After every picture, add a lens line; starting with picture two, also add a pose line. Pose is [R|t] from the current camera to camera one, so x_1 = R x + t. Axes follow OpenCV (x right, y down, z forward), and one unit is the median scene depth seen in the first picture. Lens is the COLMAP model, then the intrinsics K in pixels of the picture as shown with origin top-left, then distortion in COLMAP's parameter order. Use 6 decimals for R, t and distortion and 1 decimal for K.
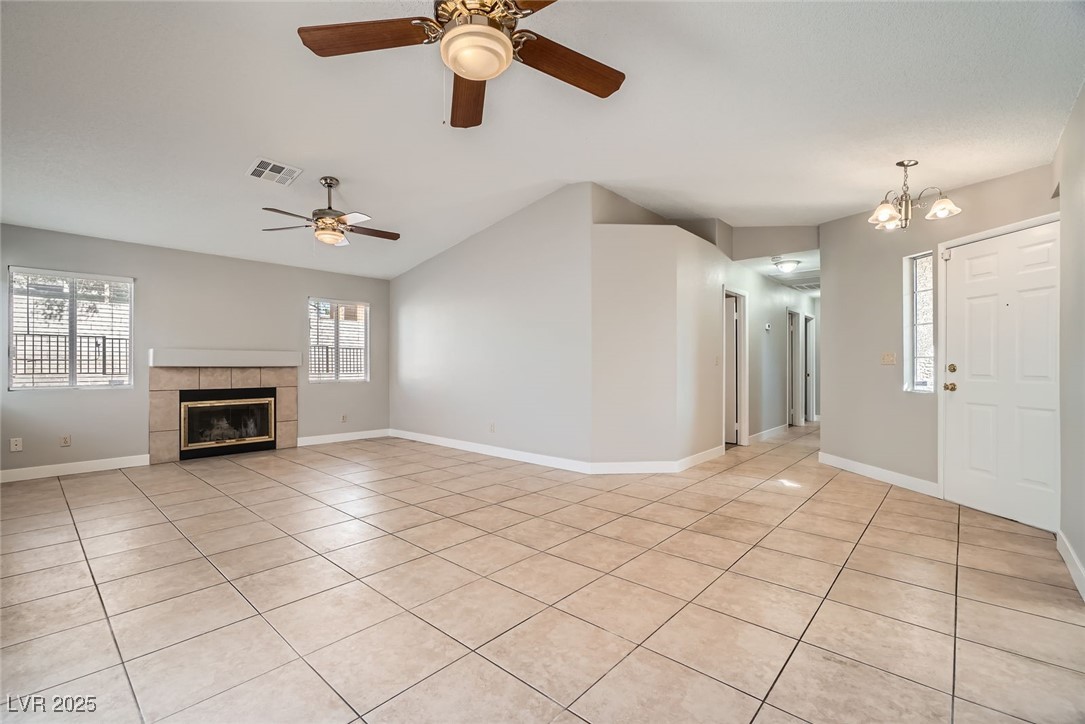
lens RADIAL K [[473.6, 0, 542.8], [0, 473.6, 367.3], [0, 0, 1]] dist [-0.007446, 0.004514]
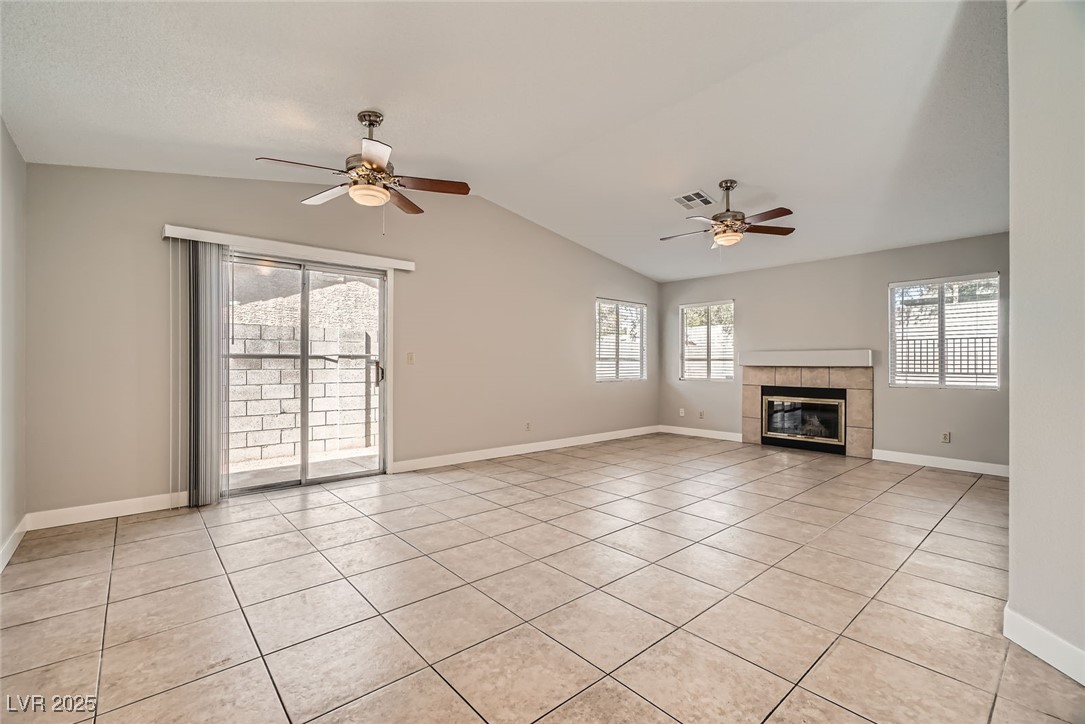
lens RADIAL K [[473.6, 0, 532.0], [0, 473.6, 360.6], [0, 0, 1]] dist [-0.007446, 0.004514]
pose [[-0.140925, -0.007600, -0.989991, 0.474011], [-0.007025, 0.999953, -0.006676, -0.002658], [0.989995, 0.006014, -0.140972, 0.560929]]
